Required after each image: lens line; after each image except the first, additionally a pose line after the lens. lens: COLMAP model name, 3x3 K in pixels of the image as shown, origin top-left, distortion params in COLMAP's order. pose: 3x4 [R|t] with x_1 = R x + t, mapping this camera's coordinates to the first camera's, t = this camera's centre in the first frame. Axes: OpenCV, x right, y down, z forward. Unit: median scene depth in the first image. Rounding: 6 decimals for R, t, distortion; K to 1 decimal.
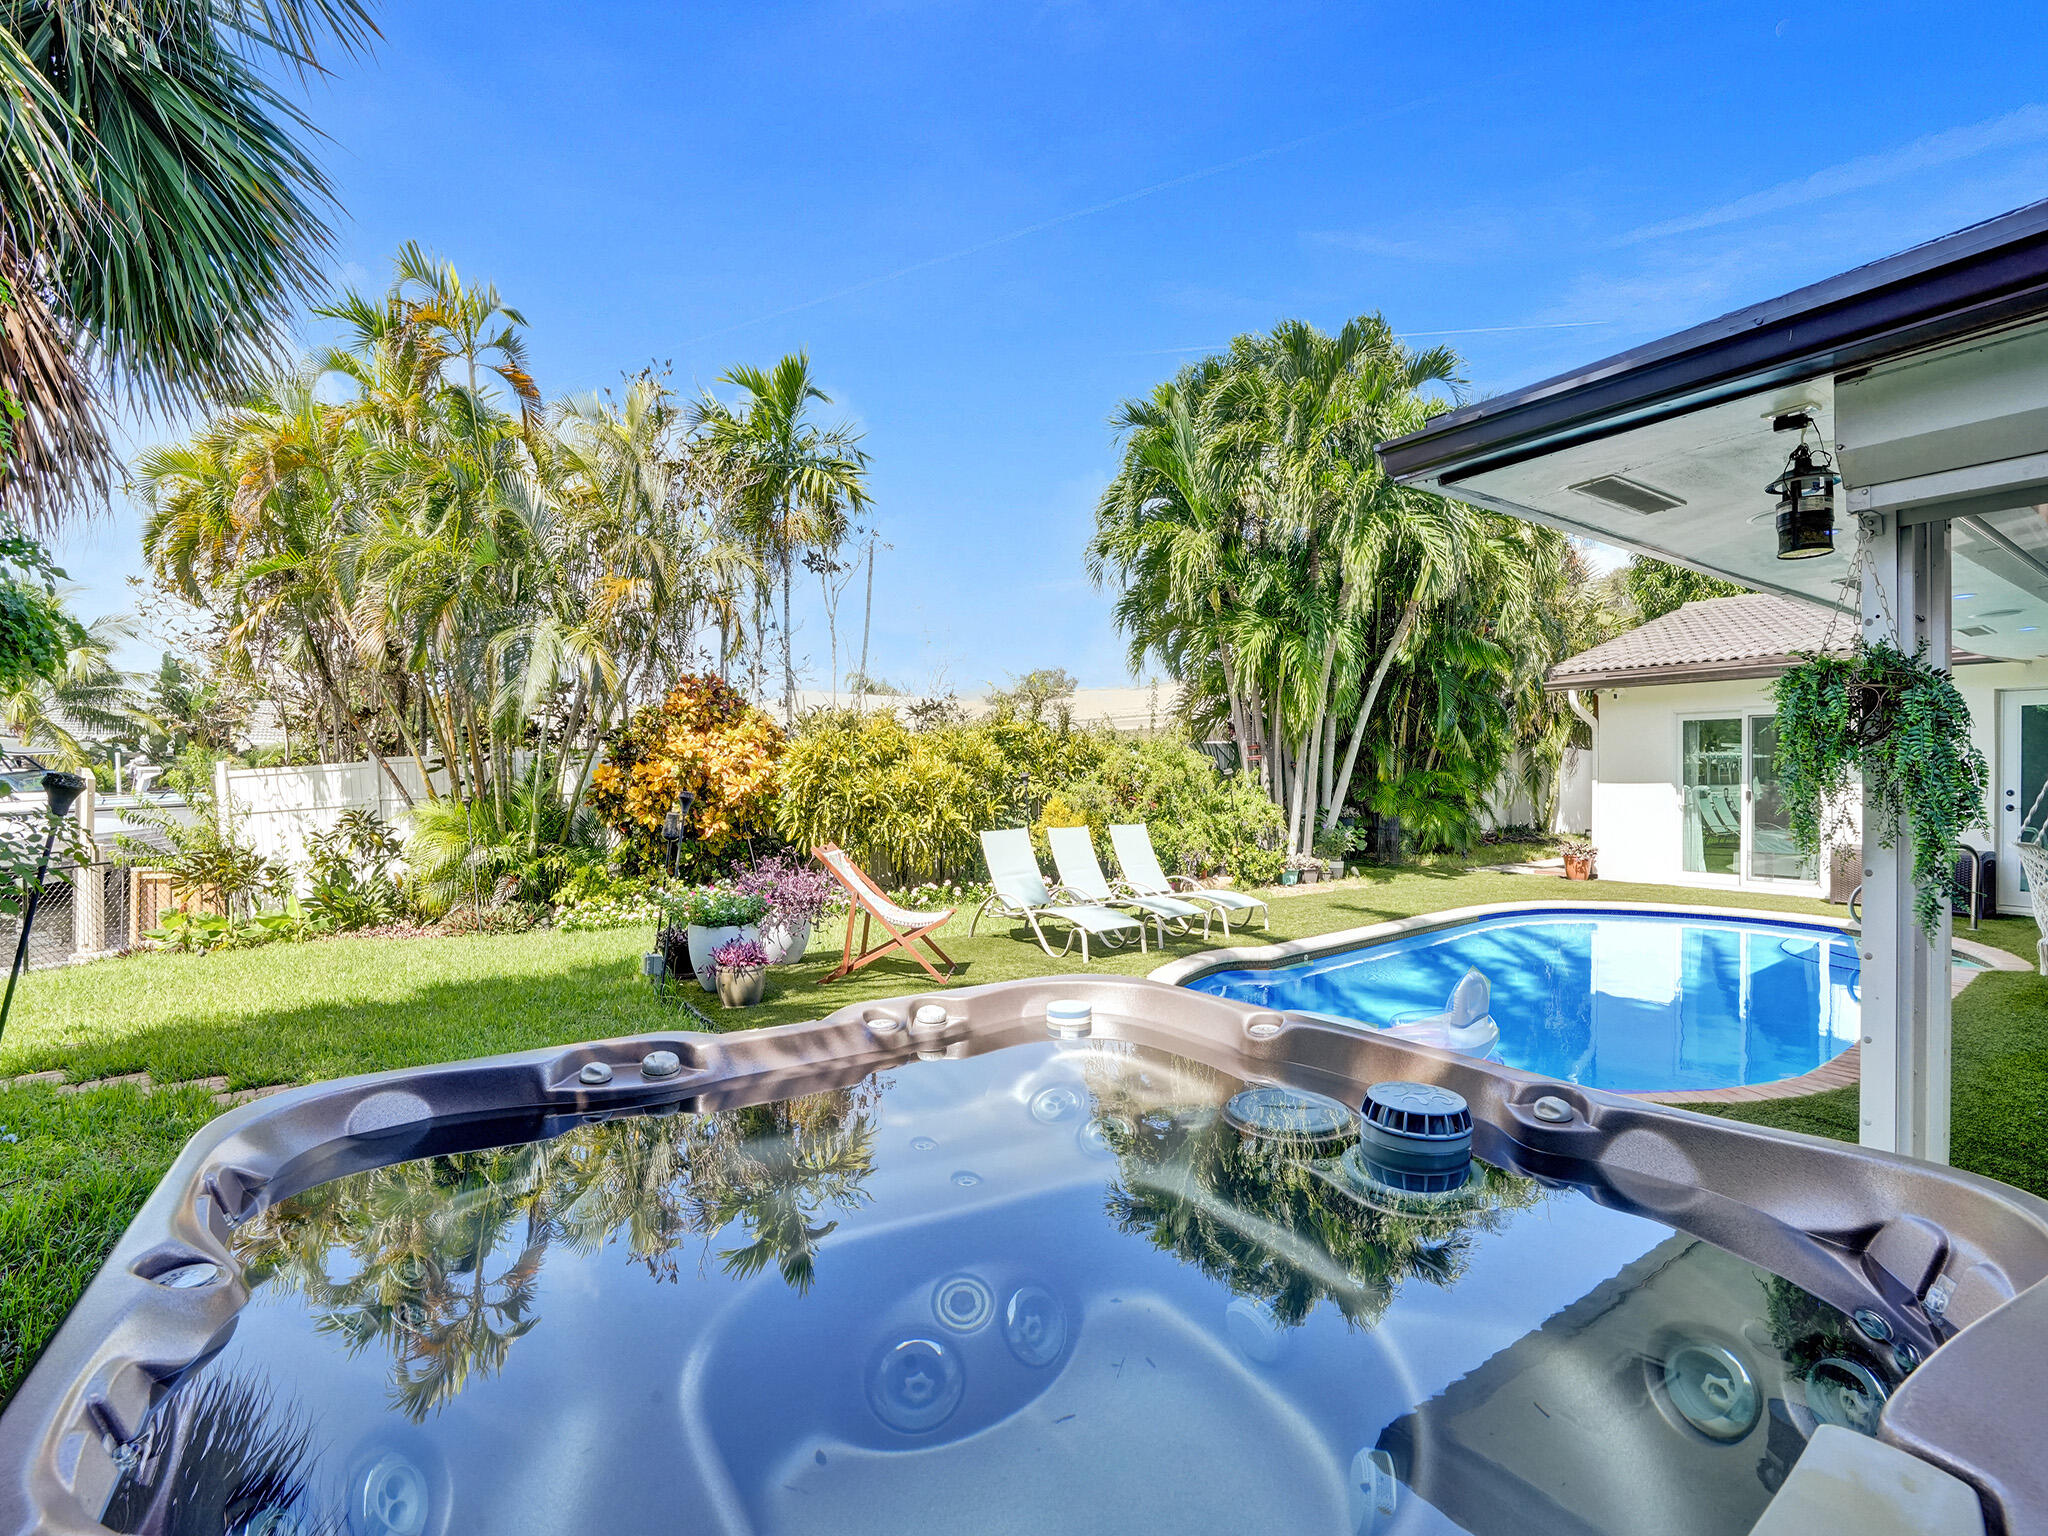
lens RADIAL K [[984.8, 0, 1027.0], [0, 984.8, 765.4], [0, 0, 1]] dist [-0.035501, 0.007033]
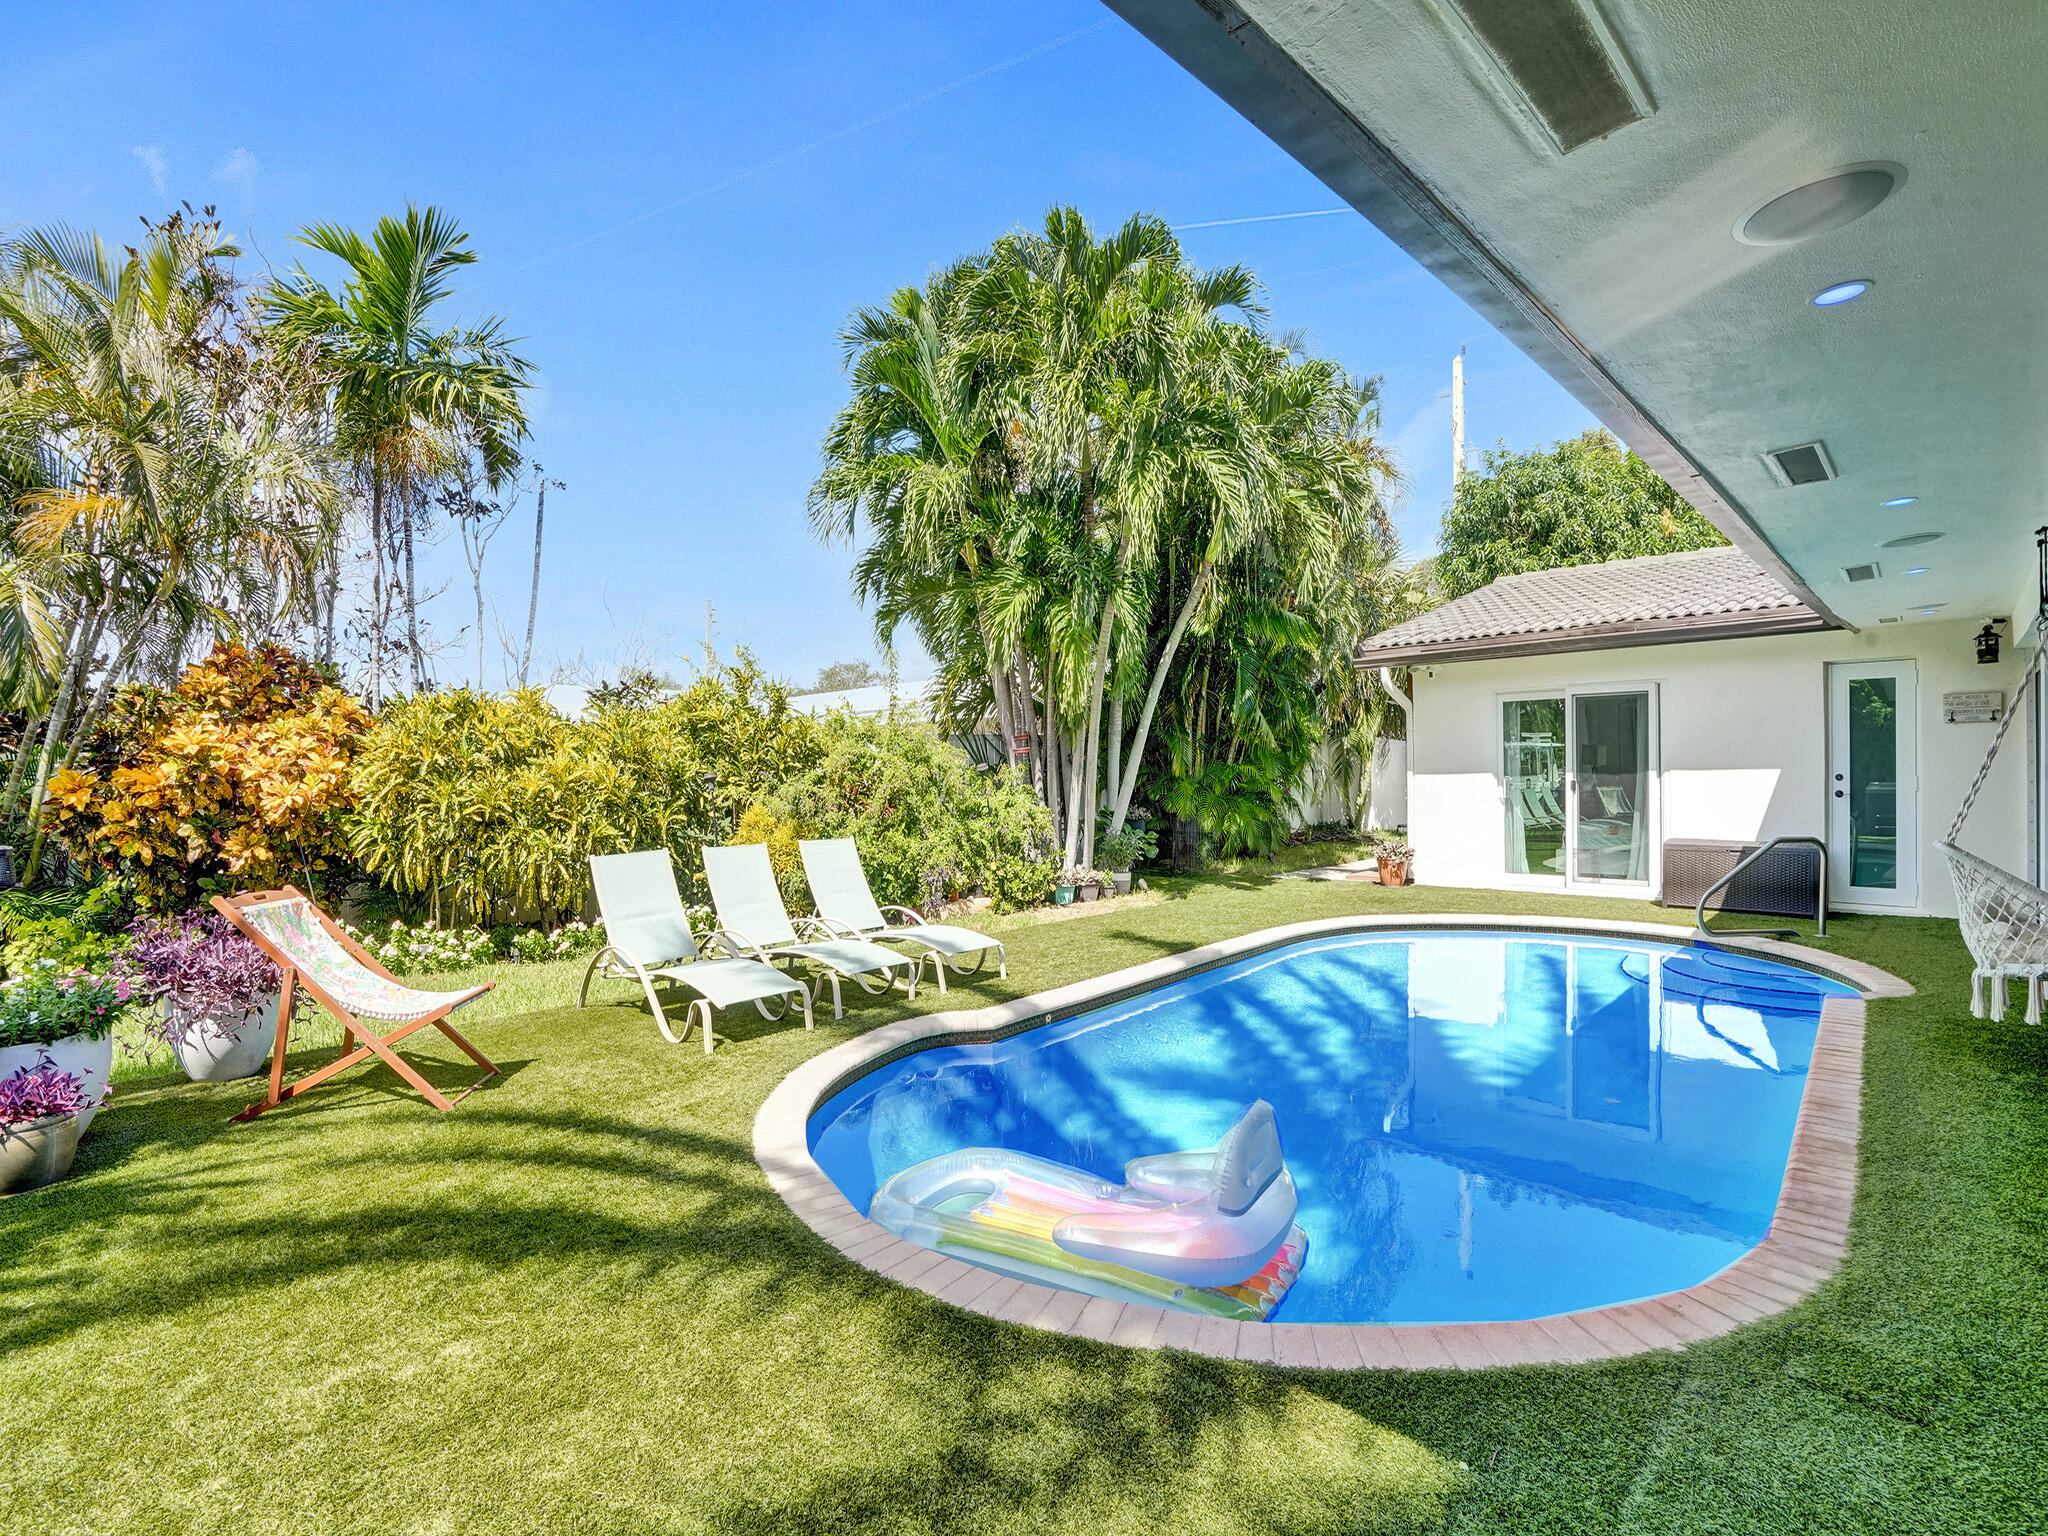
lens RADIAL K [[984.8, 0, 1019.0], [0, 984.8, 782.5], [0, 0, 1]] dist [-0.035501, 0.007033]
pose [[0.987209, -0.017898, 0.158424, 0.104387], [0.015935, 0.999780, 0.013650, 0.008546], [-0.158633, -0.010951, 0.987277, 0.201946]]
